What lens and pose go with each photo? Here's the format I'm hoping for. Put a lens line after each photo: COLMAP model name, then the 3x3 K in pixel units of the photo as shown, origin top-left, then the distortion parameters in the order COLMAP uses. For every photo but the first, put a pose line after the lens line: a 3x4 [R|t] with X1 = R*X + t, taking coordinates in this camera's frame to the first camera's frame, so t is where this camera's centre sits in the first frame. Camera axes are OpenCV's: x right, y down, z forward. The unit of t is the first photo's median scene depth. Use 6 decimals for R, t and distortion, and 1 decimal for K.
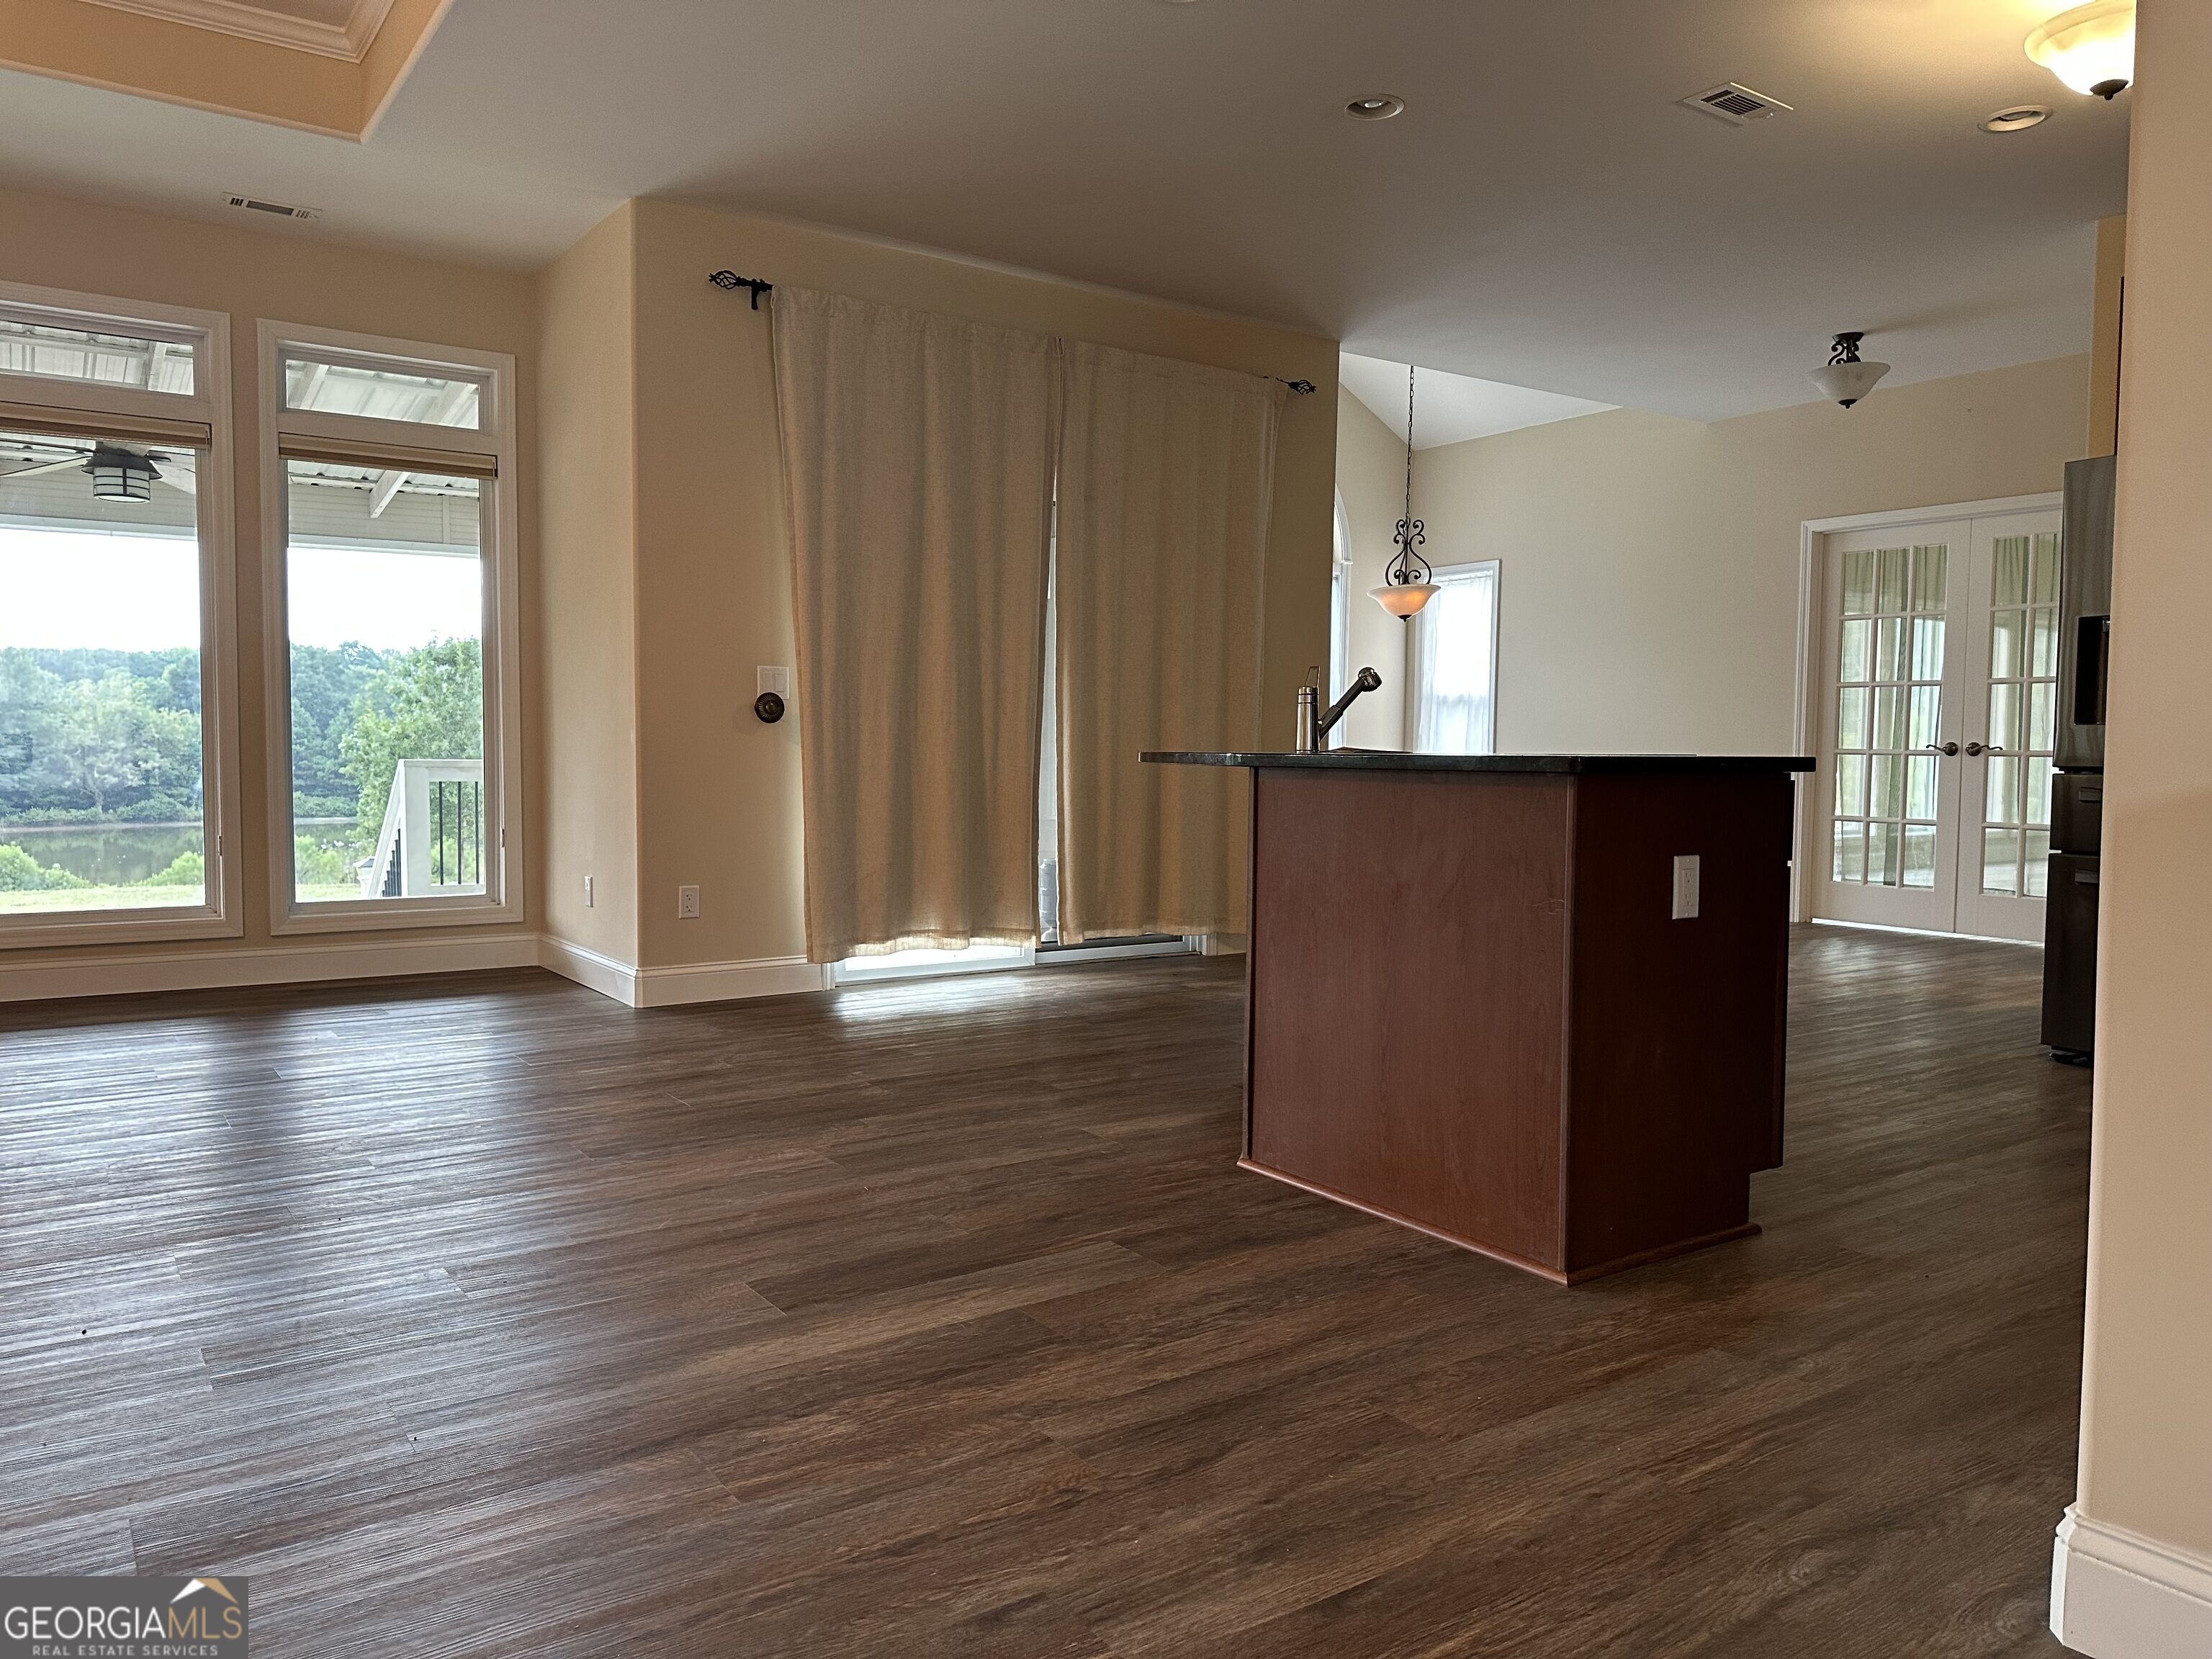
lens RADIAL K [[1552.7, 0, 1106.0], [0, 1552.7, 829.5], [0, 0, 1]] dist [0.001550, -0.001164]
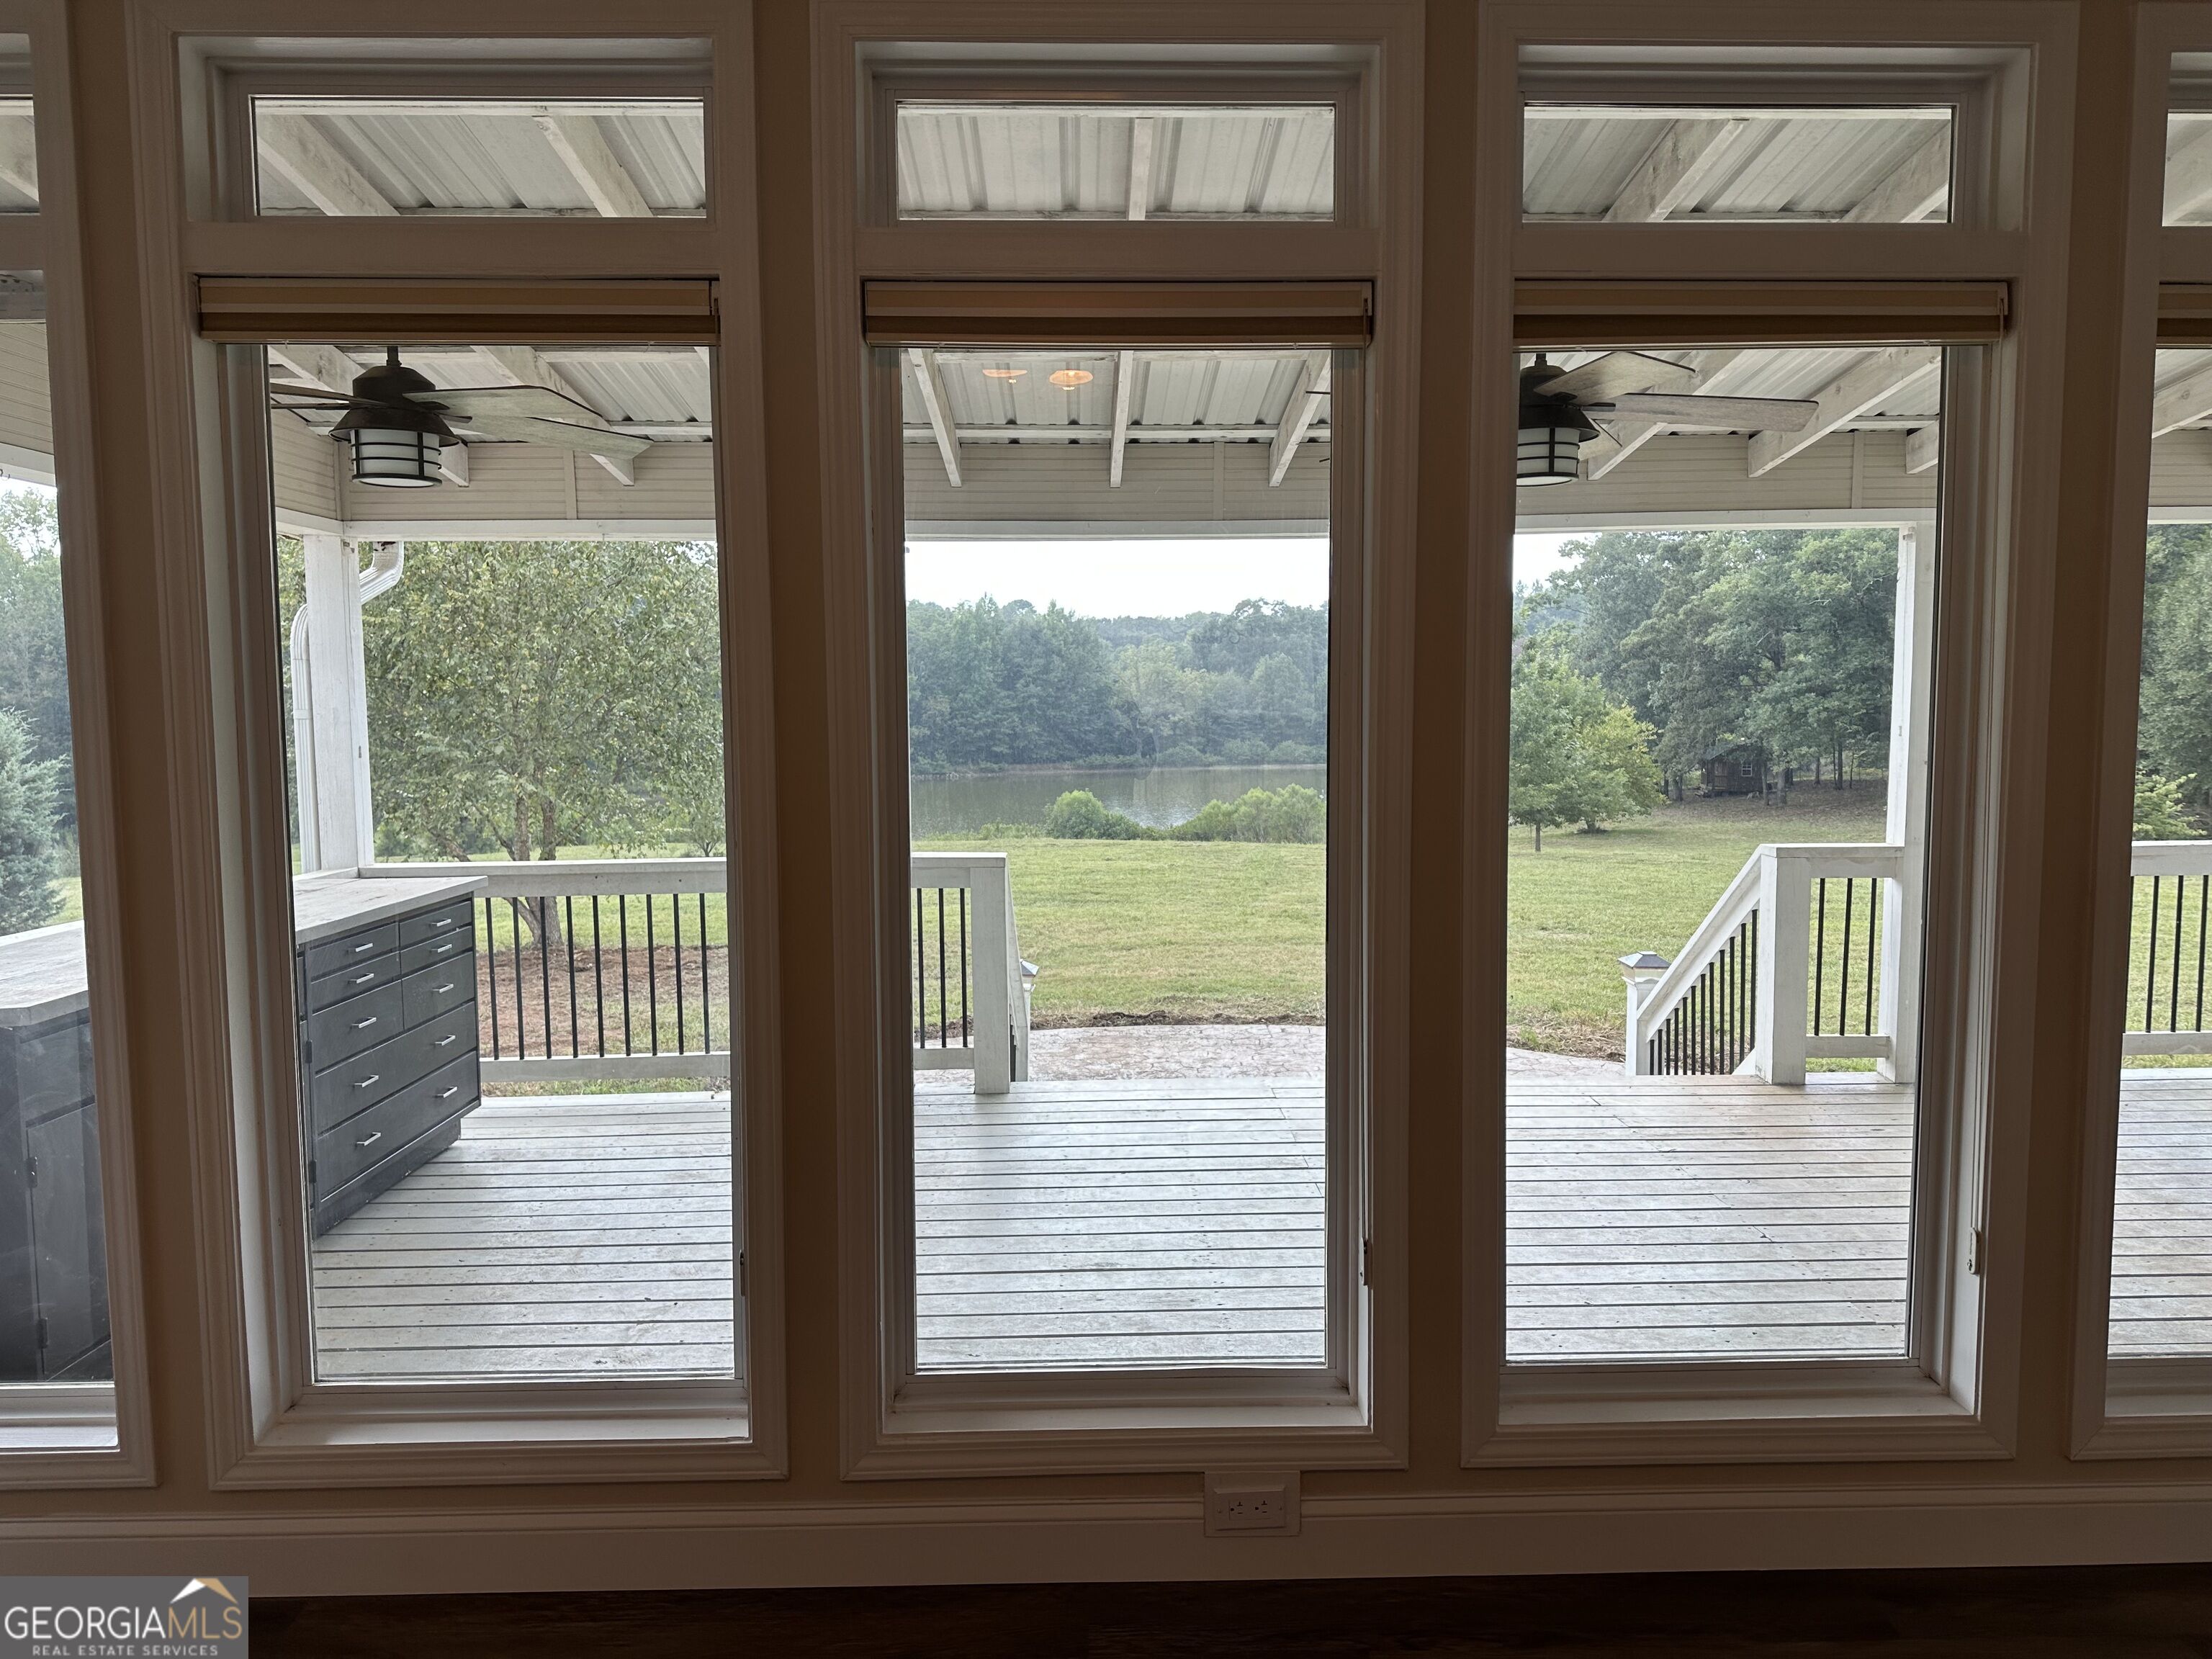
lens RADIAL K [[1552.7, 0, 1106.0], [0, 1552.7, 829.5], [0, 0, 1]] dist [0.001550, -0.001164]
pose [[0.824303, 0.039463, -0.564771, -0.232644], [-0.019821, 0.998968, 0.040873, -0.123016], [0.565801, -0.022497, 0.824235, 0.663935]]
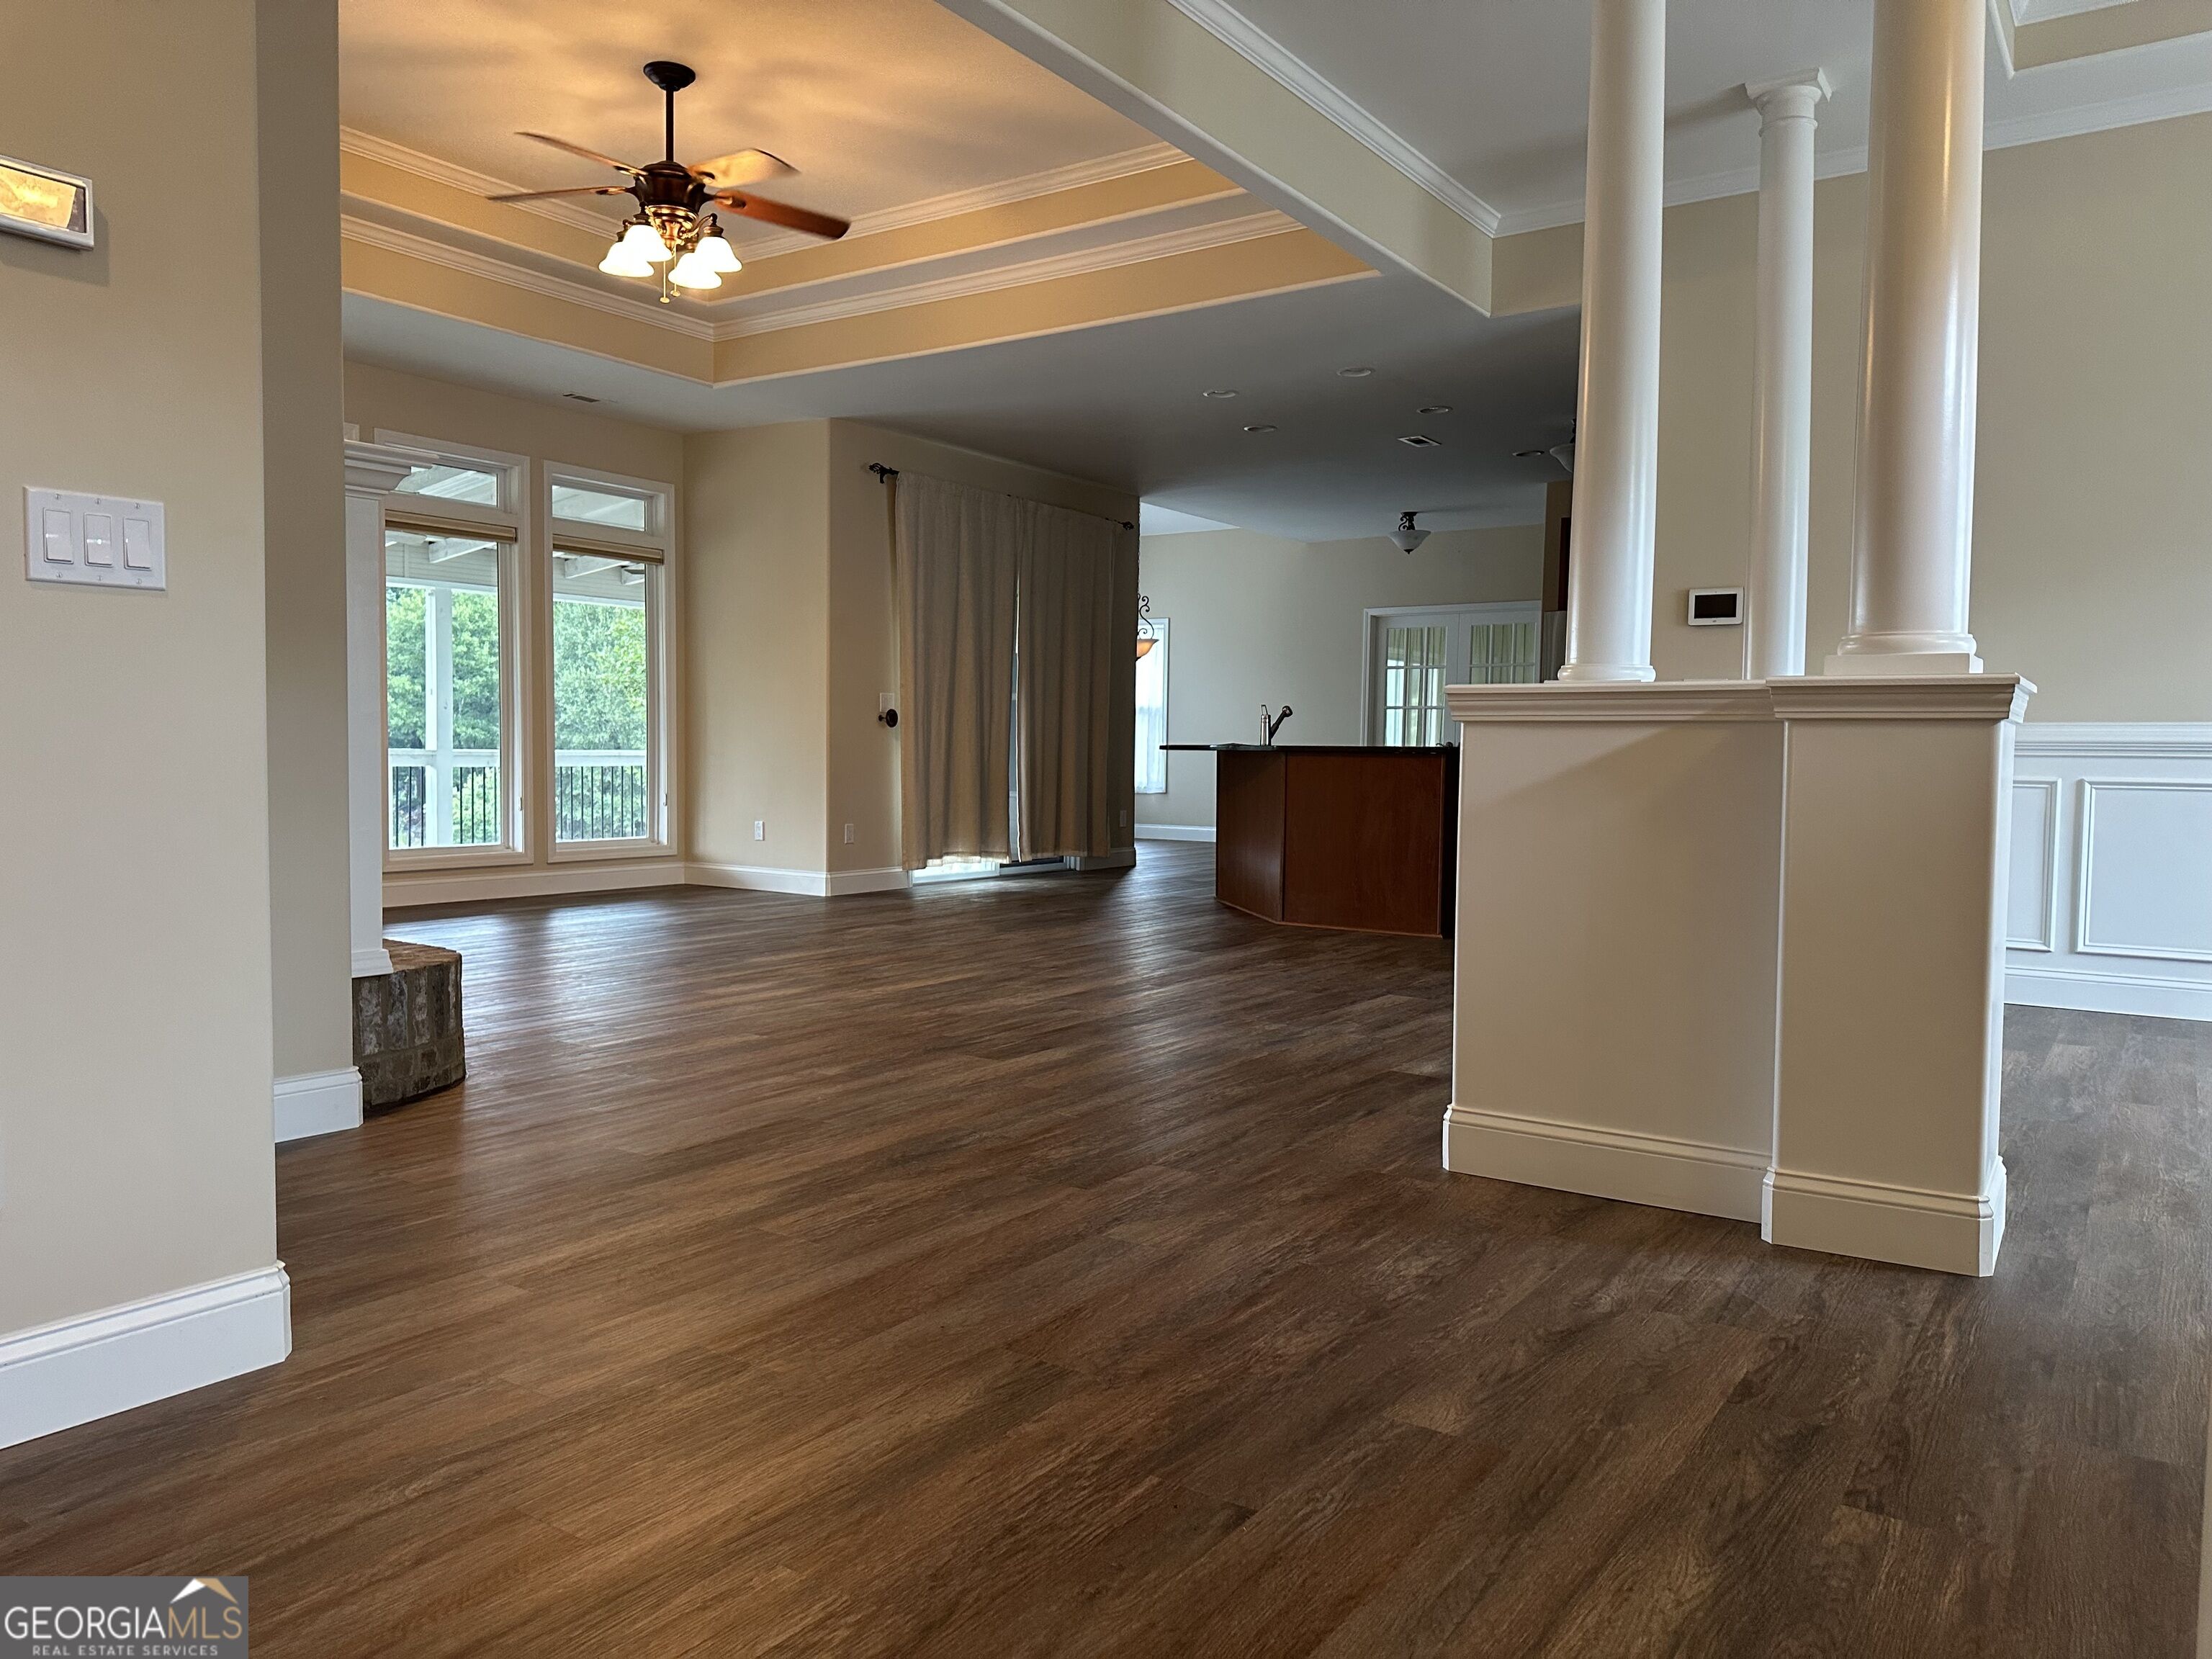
lens RADIAL K [[1552.7, 0, 1106.0], [0, 1552.7, 829.5], [0, 0, 1]] dist [0.001550, -0.001164]
pose [[0.932236, -0.014443, 0.361563, -0.550195], [0.014208, 0.999894, 0.003310, 0.036119], [-0.361573, 0.002051, 0.932342, -0.591195]]
